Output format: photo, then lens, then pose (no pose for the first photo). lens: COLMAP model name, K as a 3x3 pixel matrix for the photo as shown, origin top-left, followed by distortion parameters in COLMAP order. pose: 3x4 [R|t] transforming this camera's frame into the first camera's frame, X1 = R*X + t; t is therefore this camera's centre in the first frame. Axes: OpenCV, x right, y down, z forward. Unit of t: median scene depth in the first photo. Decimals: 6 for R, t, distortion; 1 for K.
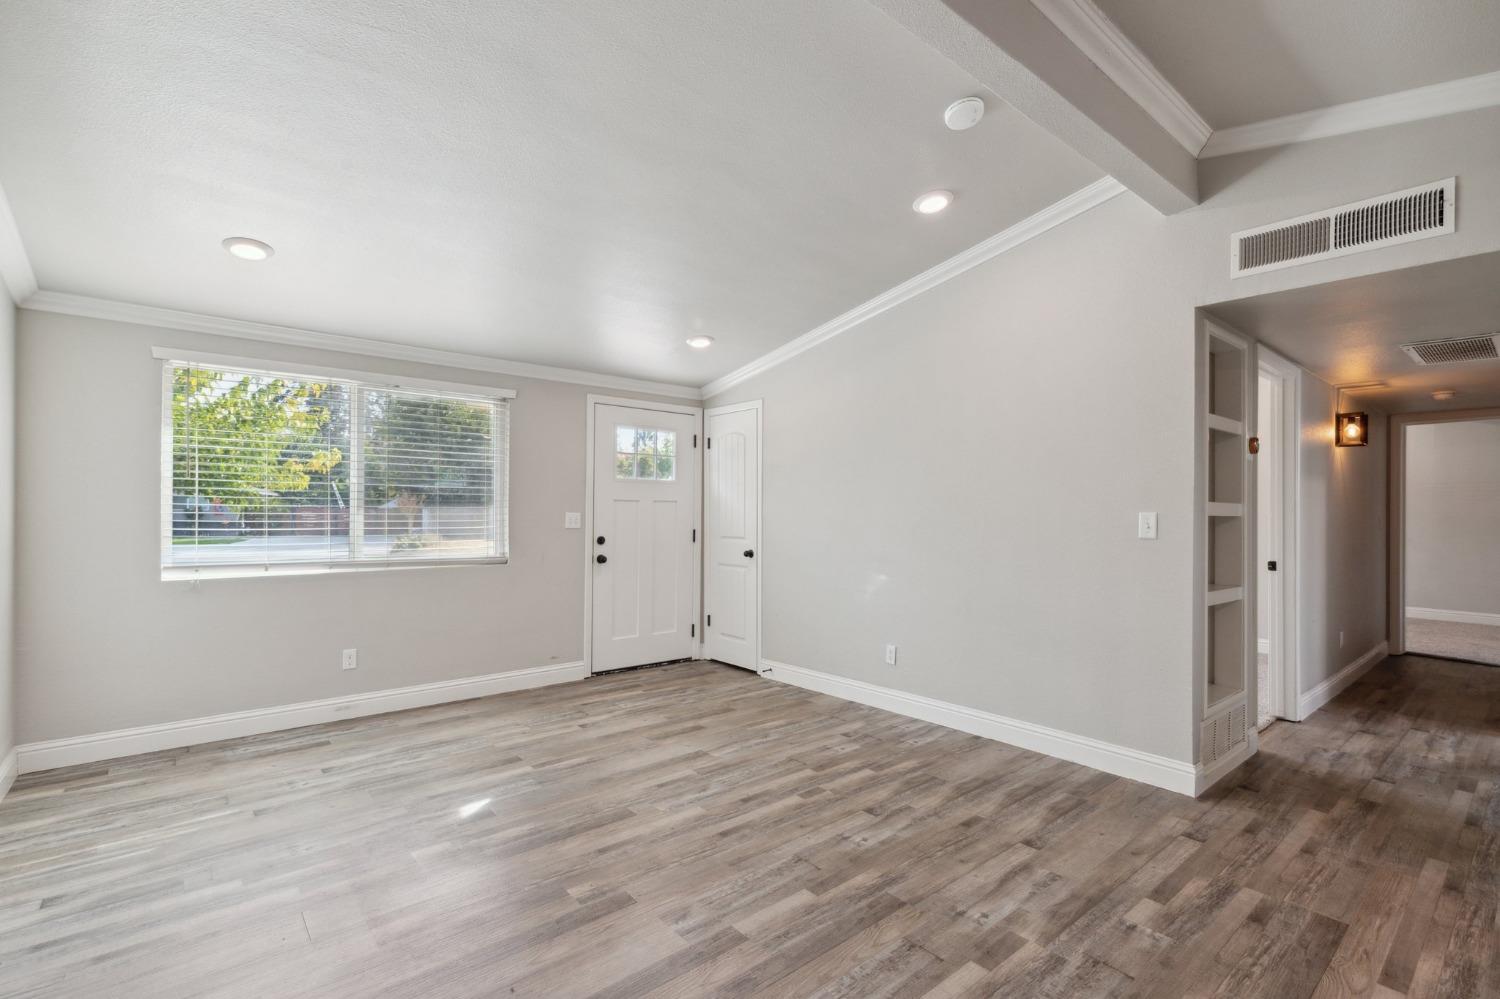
lens RADIAL K [[685.4, 0, 754.0], [0, 685.4, 507.2], [0, 0, 1]] dist [0.007602, -0.000751]
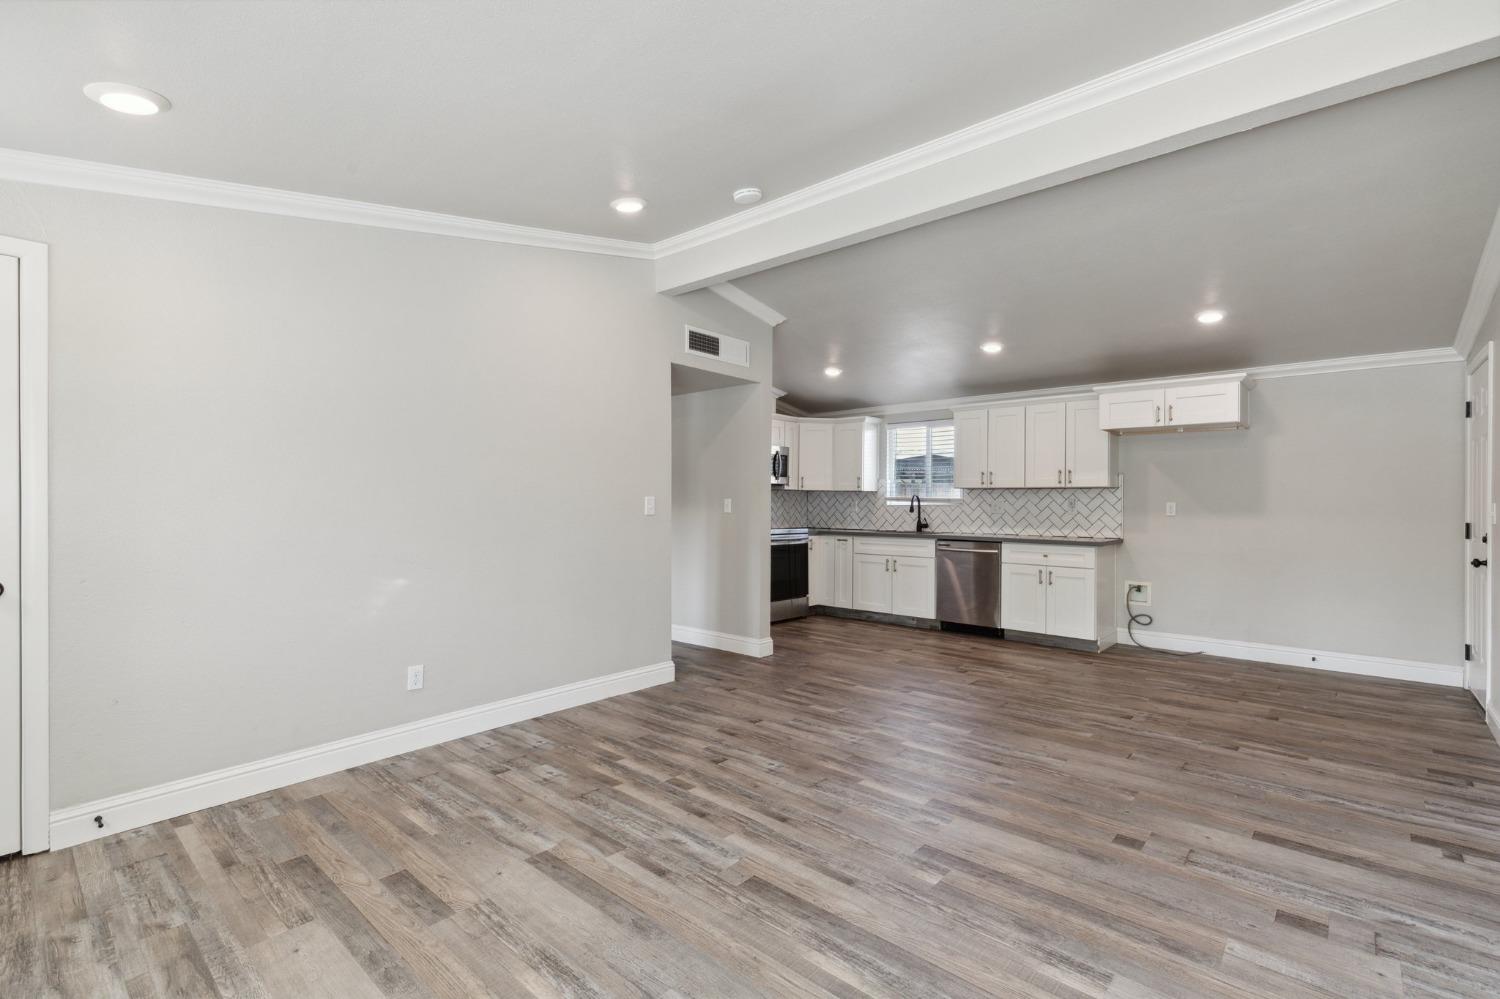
lens RADIAL K [[673.3, 0, 753.4], [0, 673.3, 501.3], [0, 0, 1]] dist [0.009217, -0.000435]
pose [[-0.141637, -0.006561, 0.989897, -0.853354], [-0.009961, 0.999937, 0.005203, 0.007822], [-0.989869, -0.009124, -0.141693, 1.007807]]
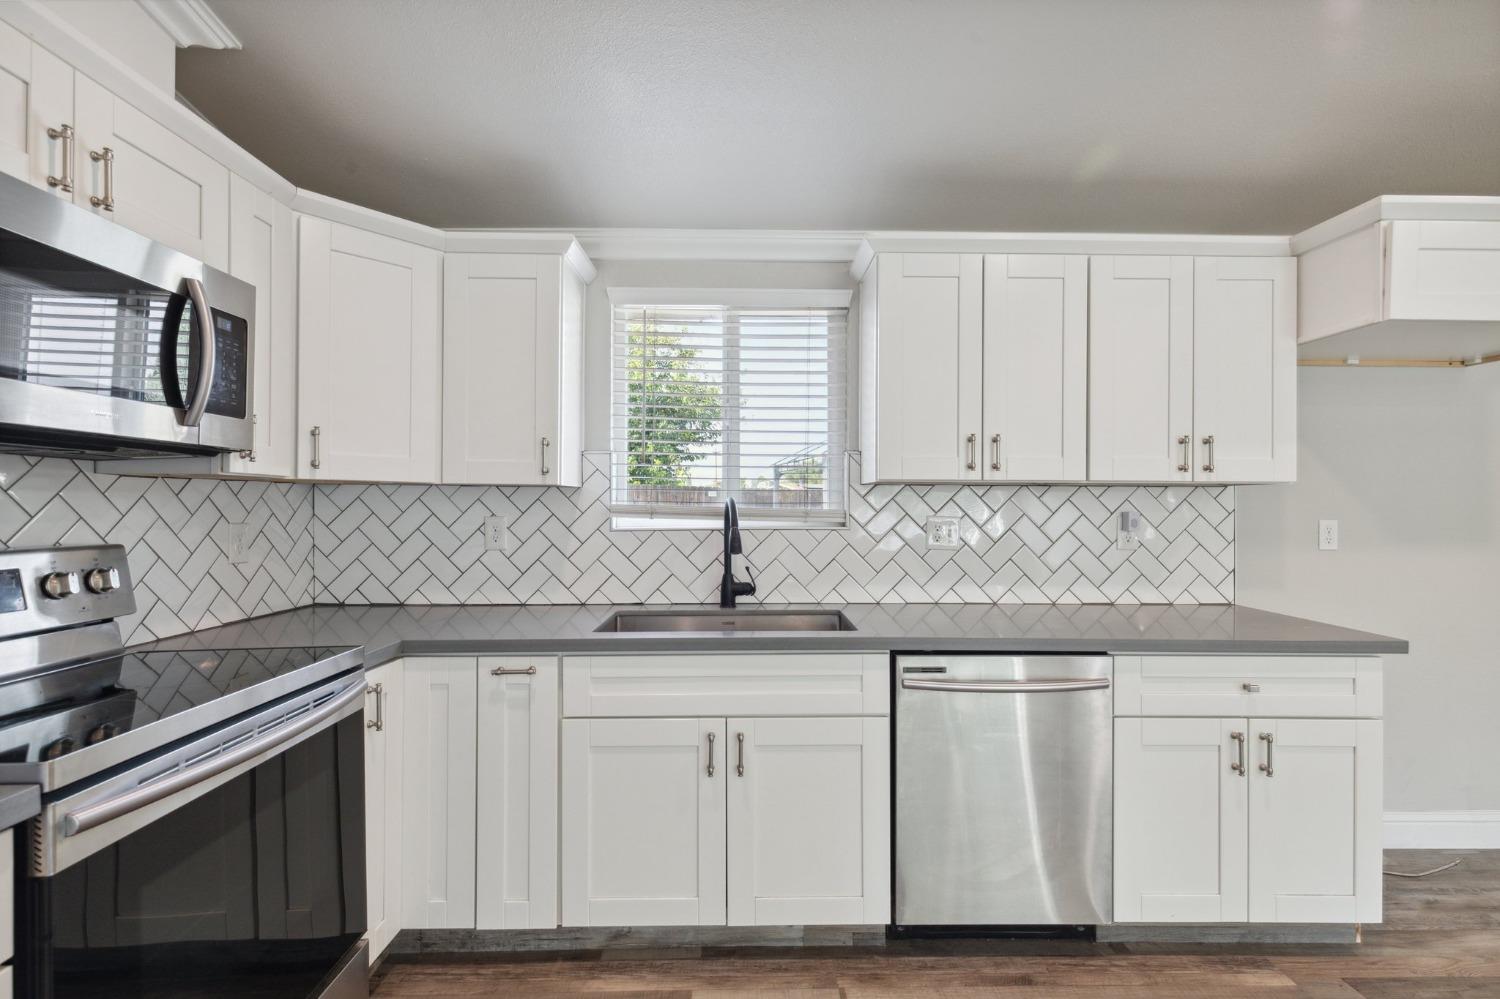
lens RADIAL K [[673.3, 0, 753.4], [0, 673.3, 501.3], [0, 0, 1]] dist [0.009217, -0.000435]
pose [[-0.776601, -0.007800, 0.629944, 0.823841], [-0.011256, 0.999936, -0.001495, -0.004462], [-0.629892, -0.008251, -0.776639, 0.716572]]
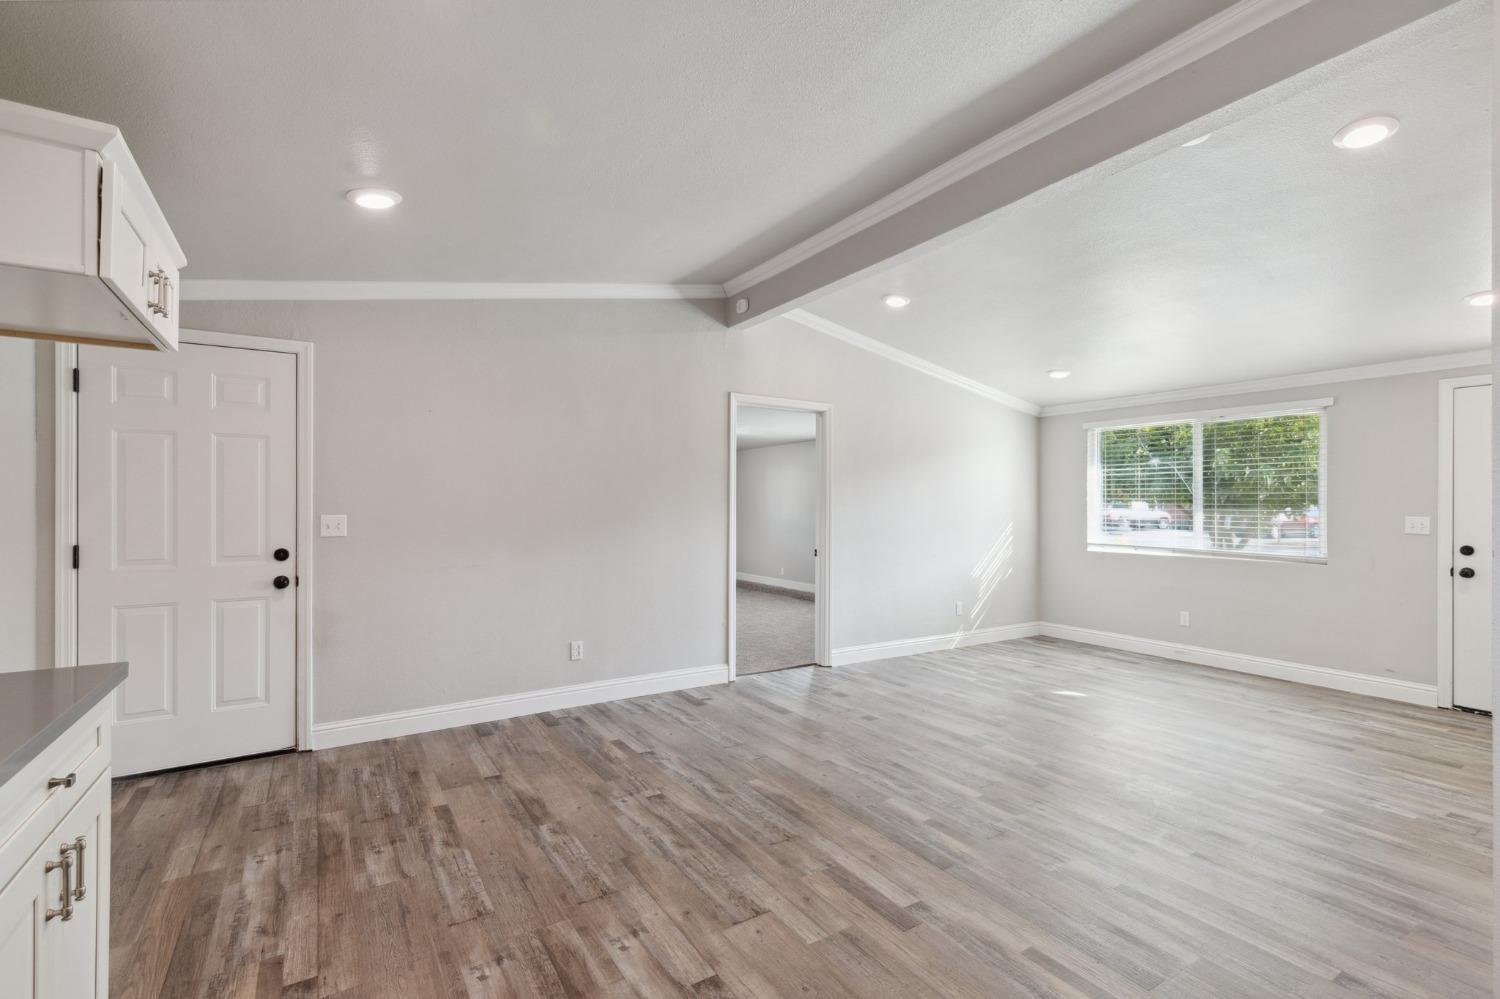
lens RADIAL K [[685.4, 0, 754.0], [0, 685.4, 507.2], [0, 0, 1]] dist [0.007602, -0.000751]
pose [[-0.132625, -0.002834, -0.991162, 1.210743], [0.000997, 0.999995, -0.002993, -0.004348], [0.991166, -0.001385, -0.132621, 0.418612]]
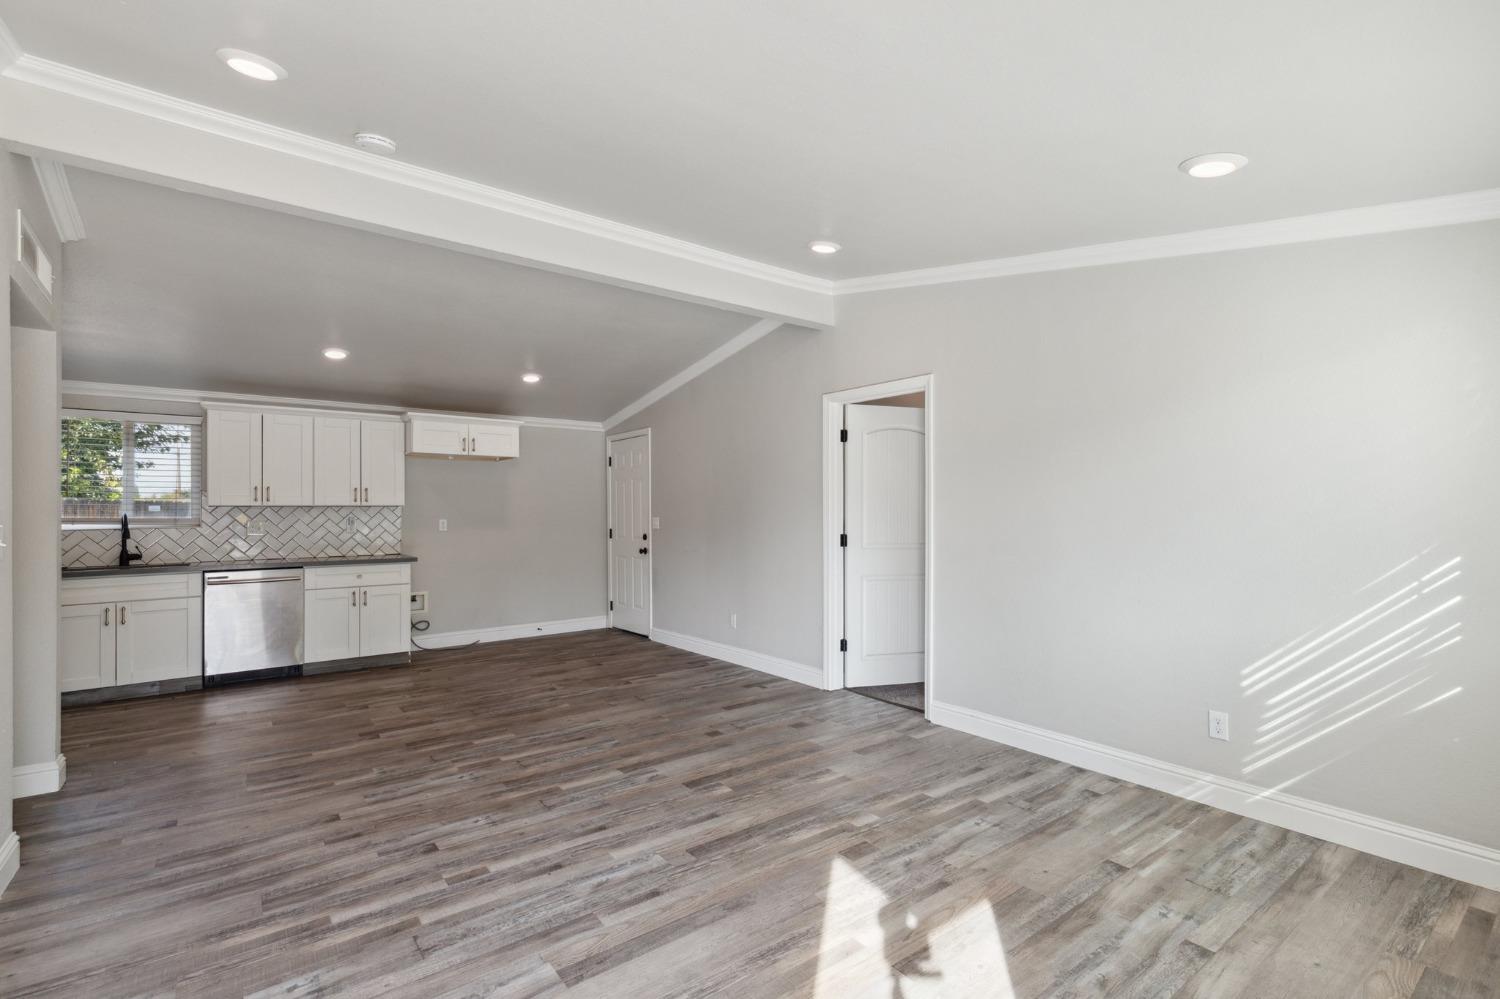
lens RADIAL K [[694.7, 0, 750.0], [0, 694.7, 499.5], [0, 0, 1]] dist [0.010426, -0.000169]
pose [[-0.998426, 0.003931, 0.055943, -0.281364], [0.002656, 0.999735, -0.022848, -0.000272], [-0.056018, -0.022663, -0.998173, 1.749039]]
